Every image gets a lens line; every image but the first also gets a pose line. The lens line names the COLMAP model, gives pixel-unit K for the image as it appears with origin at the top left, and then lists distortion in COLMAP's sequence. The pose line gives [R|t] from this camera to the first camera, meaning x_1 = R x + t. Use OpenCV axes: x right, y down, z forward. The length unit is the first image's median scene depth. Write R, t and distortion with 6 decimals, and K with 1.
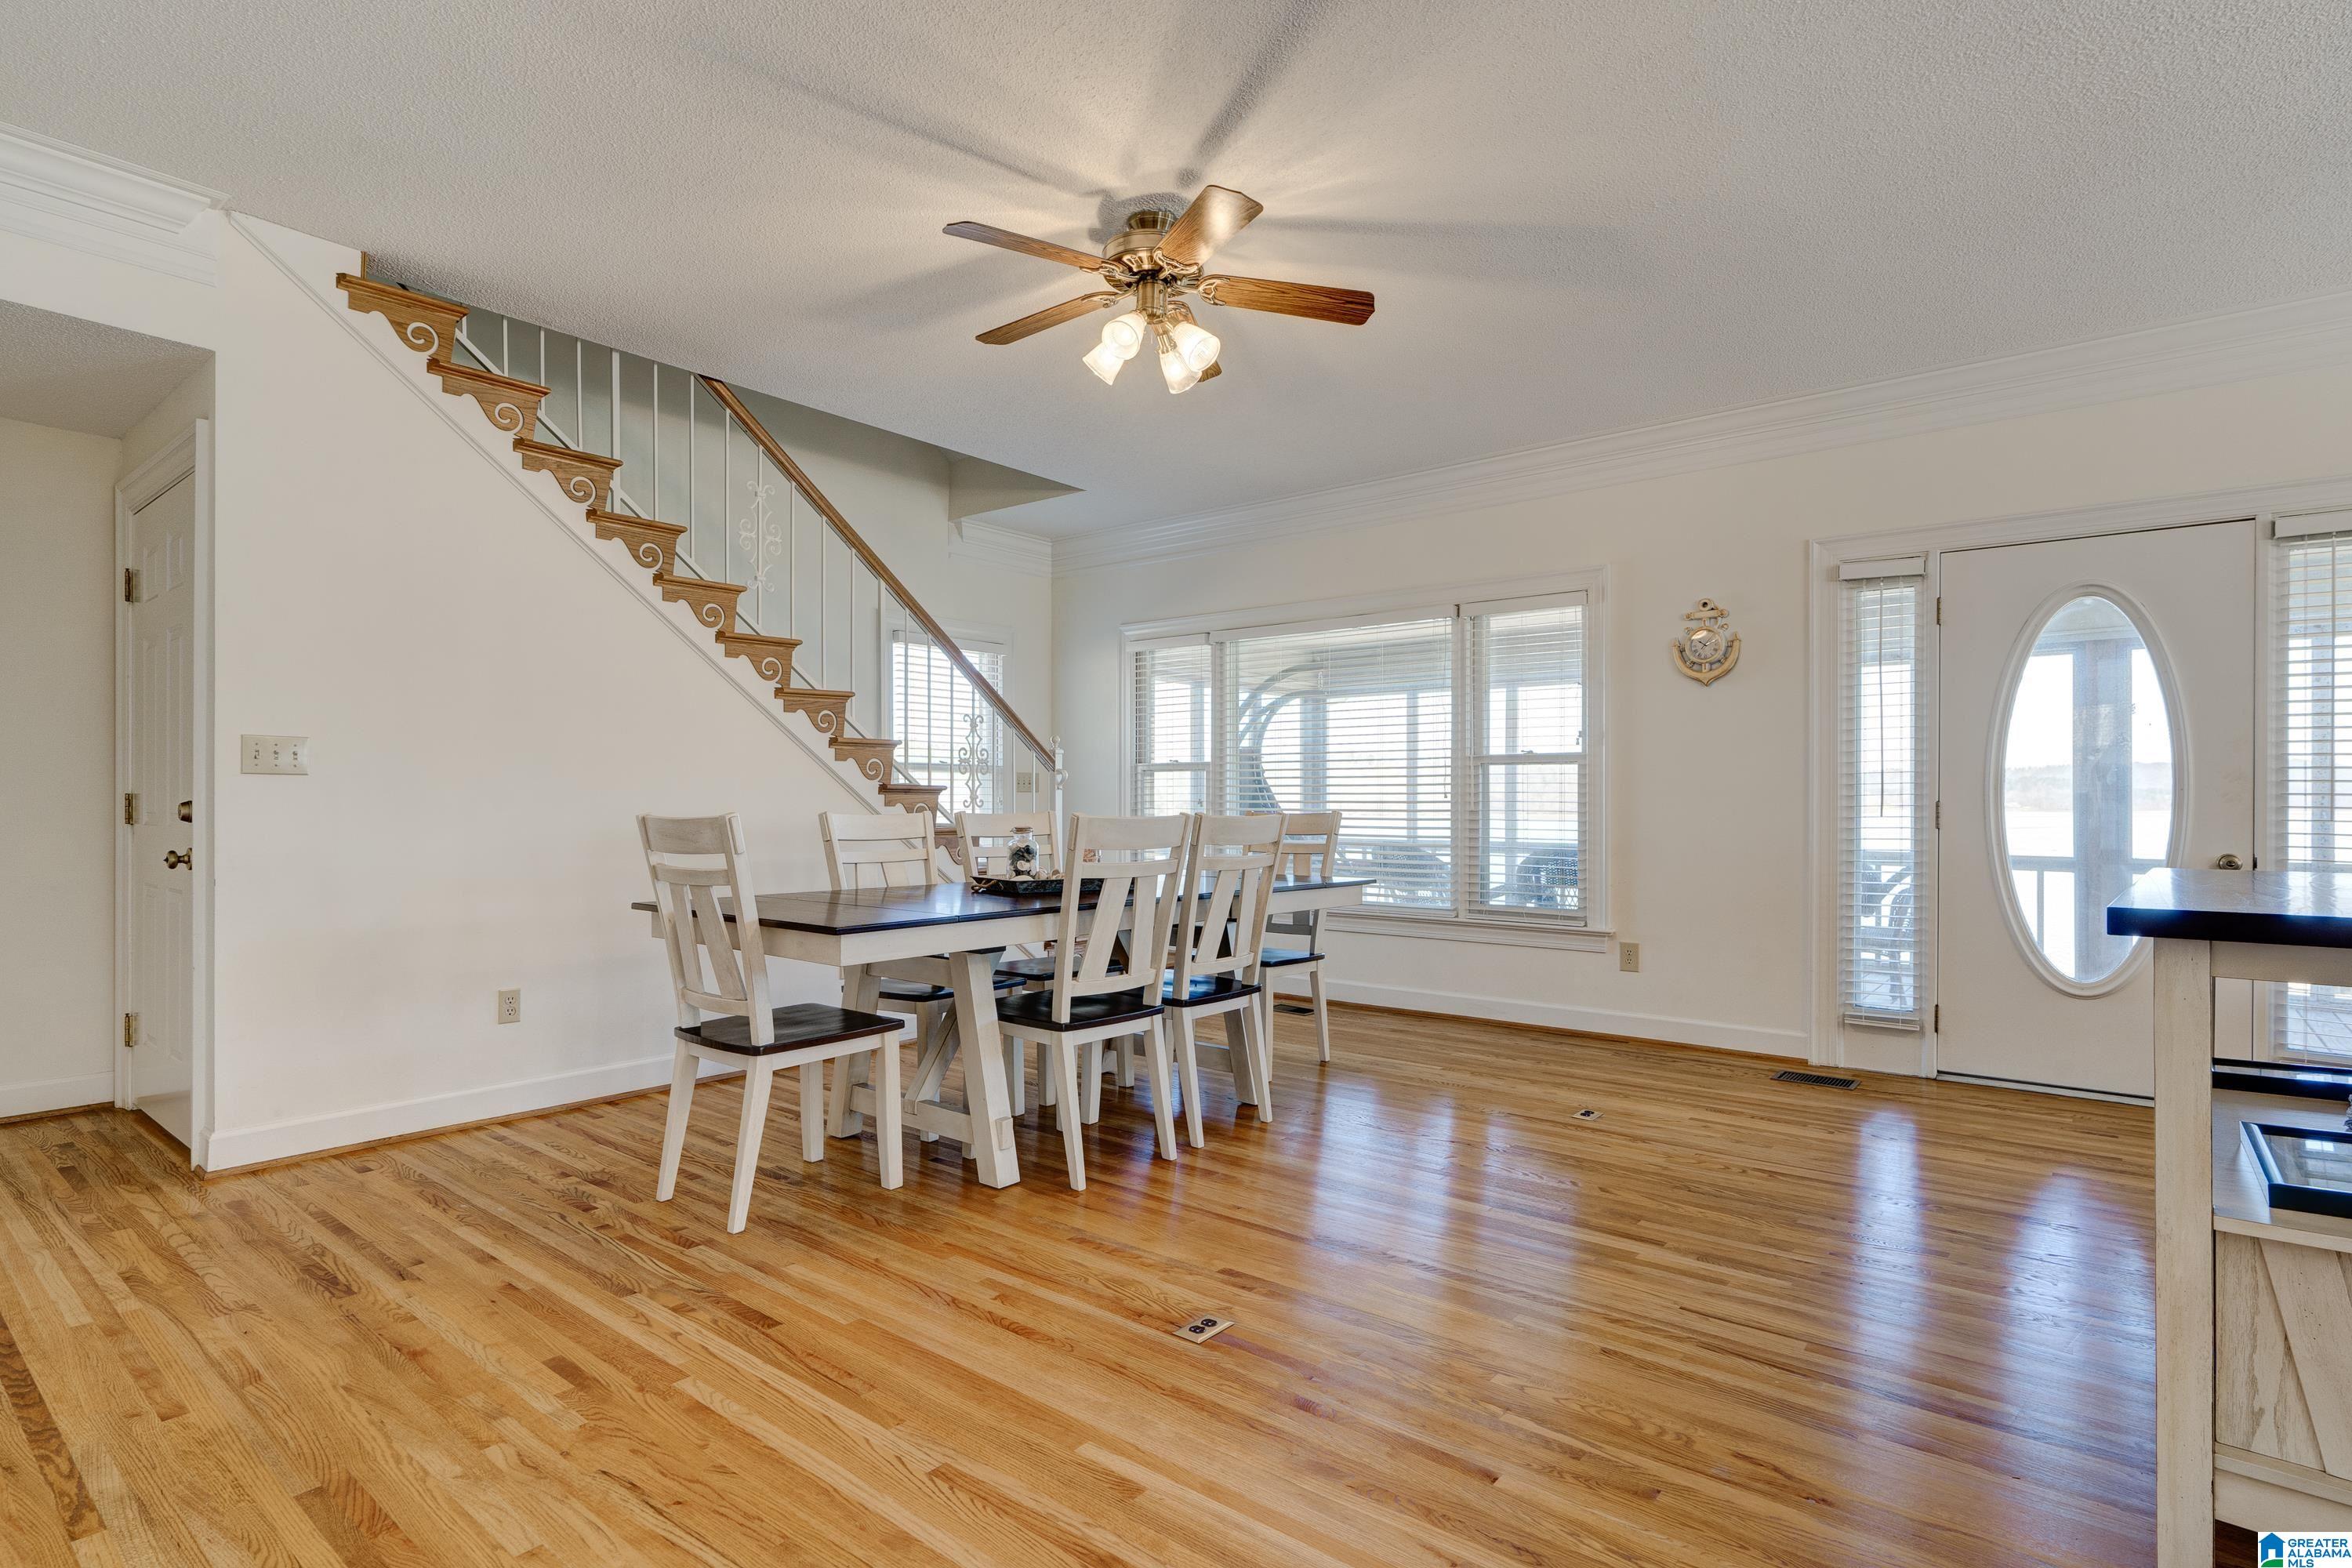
lens RADIAL K [[1161.7, 0, 1164.2], [0, 1161.7, 801.5], [0, 0, 1]] dist [-0.002134, -0.000060]
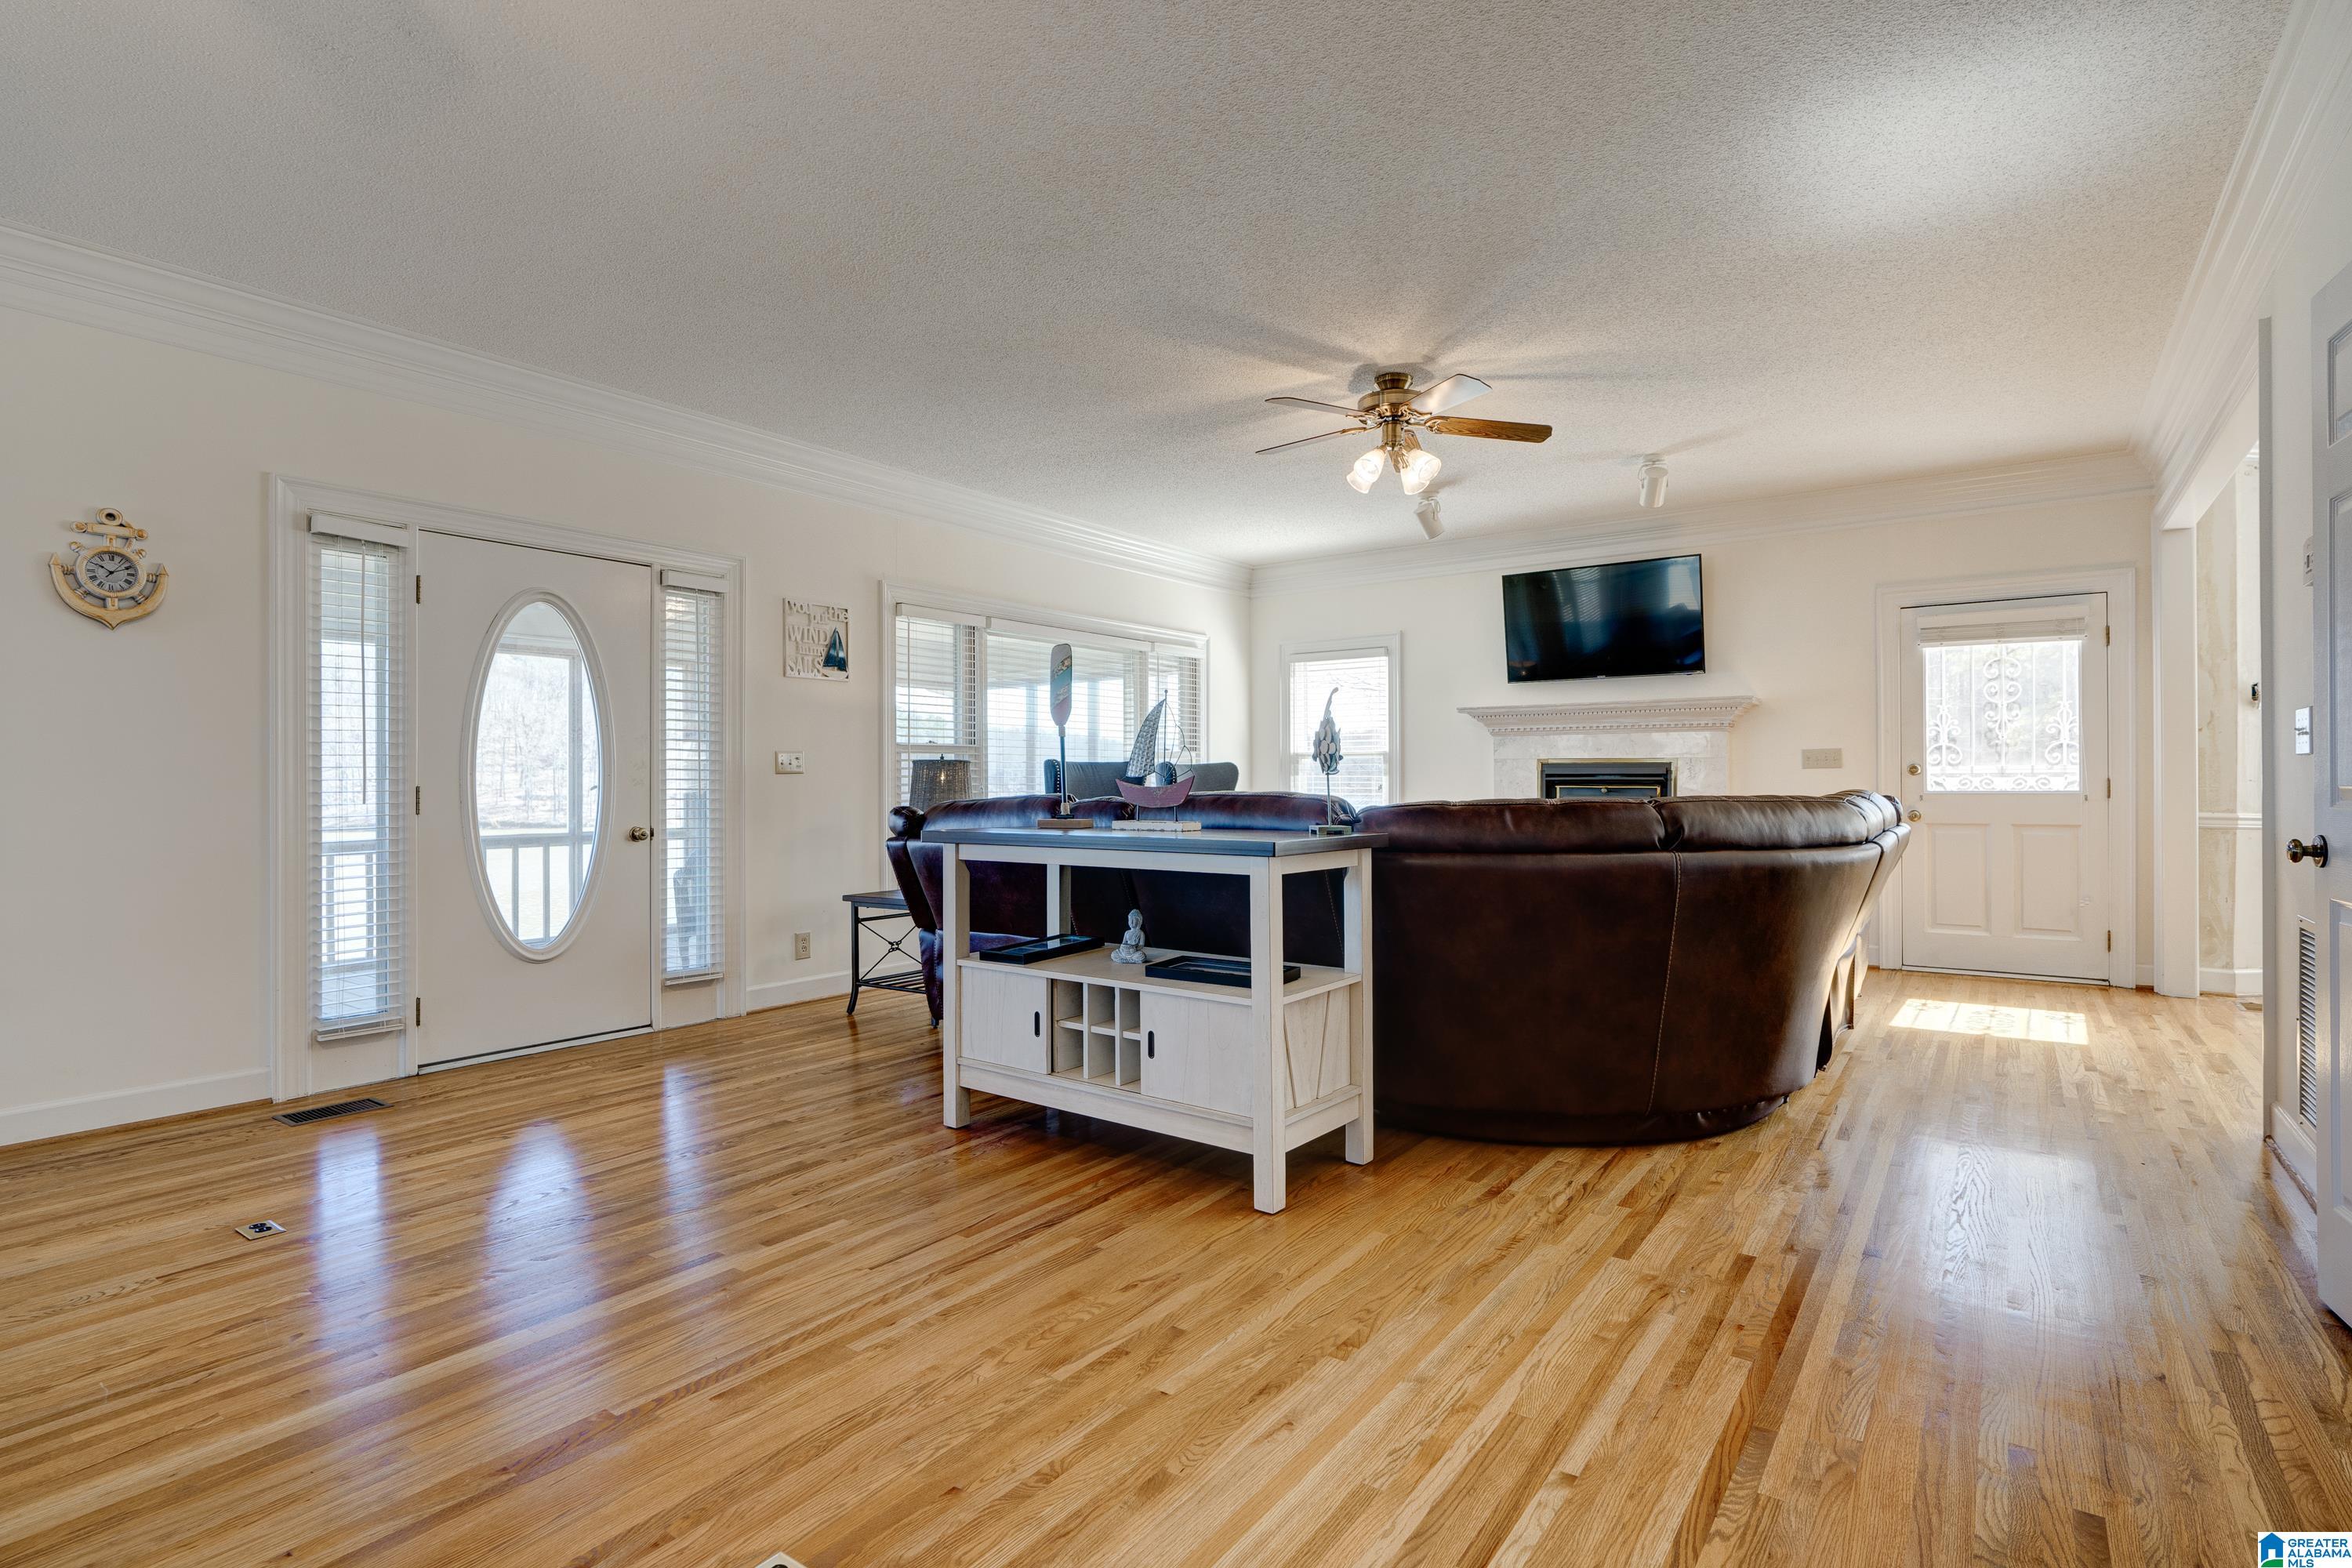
lens RADIAL K [[1161.7, 0, 1184.2], [0, 1161.7, 783.7], [0, 0, 1]] dist [-0.002134, -0.000060]
pose [[-0.062662, -0.001898, 0.998033, -0.323782], [0.005134, 0.999984, 0.002224, -0.001401], [-0.998022, 0.005263, -0.062652, 0.409345]]
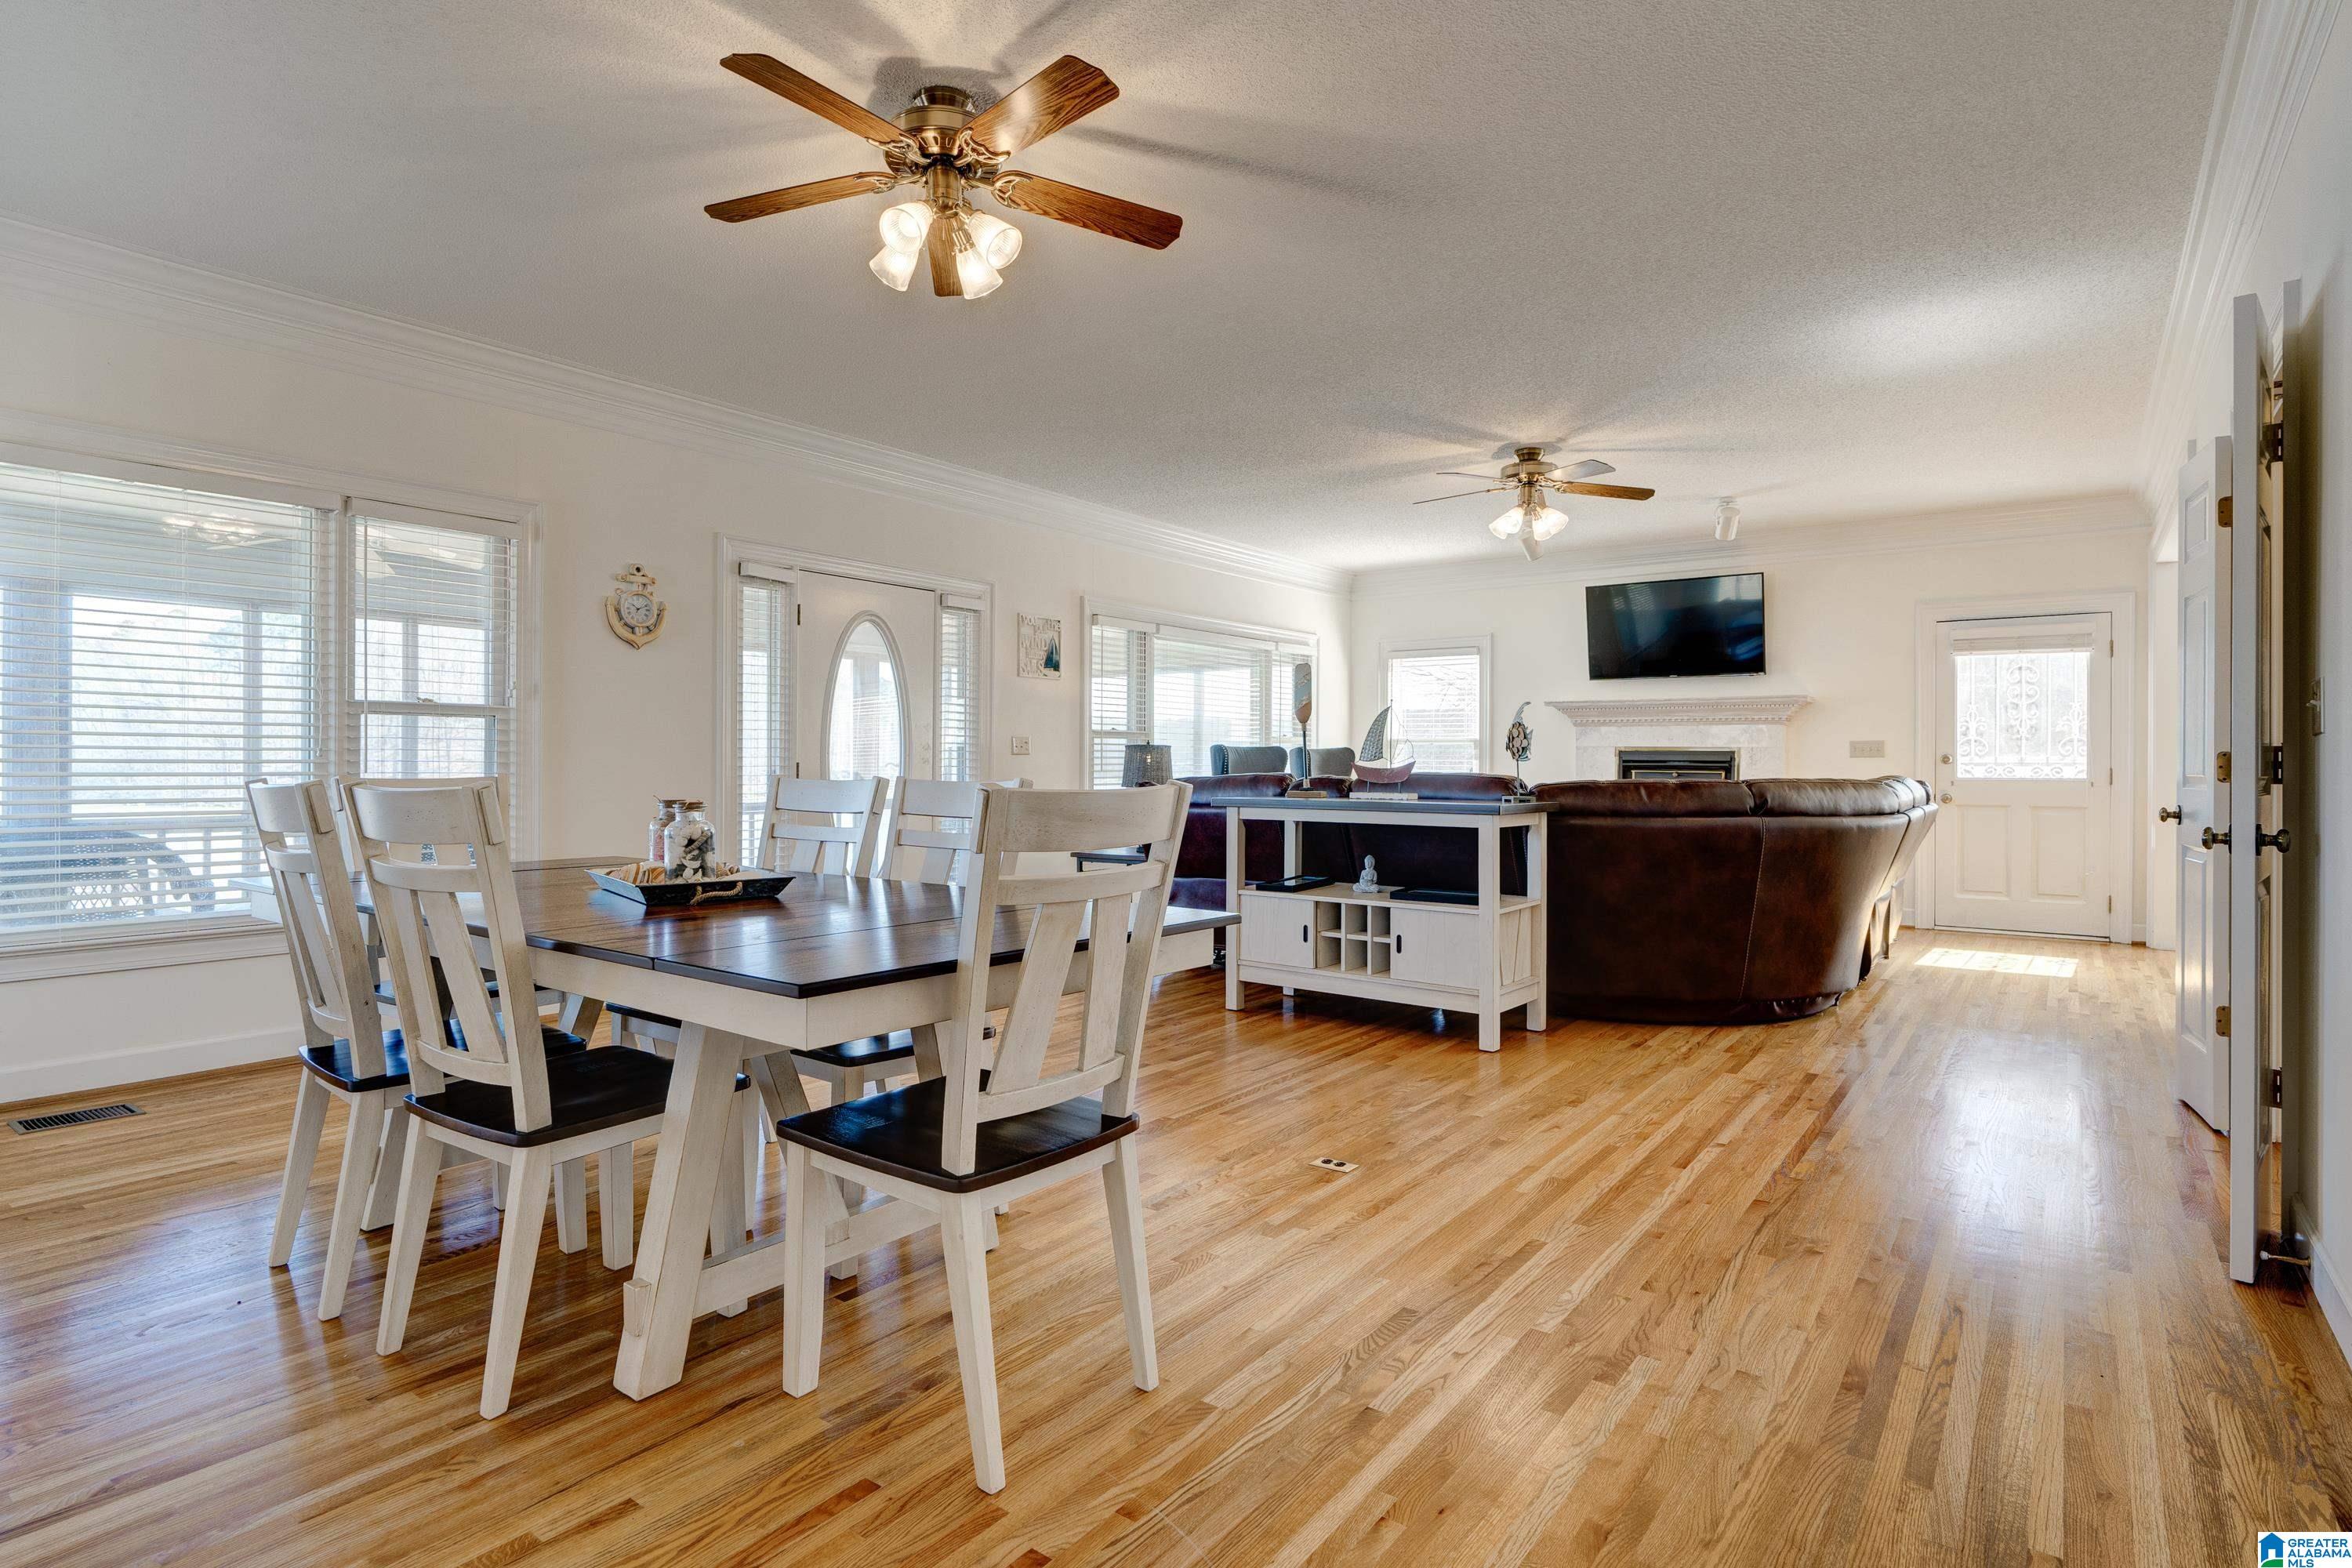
lens RADIAL K [[1224.1, 0, 1153.9], [0, 1224.1, 767.3], [0, 0, 1]] dist [0.001172, 0.000567]
pose [[-0.037212, -0.005045, 0.999295, -0.682057], [-0.004168, 0.999979, 0.004894, -0.003269], [-0.999299, -0.003983, -0.037232, 0.634361]]
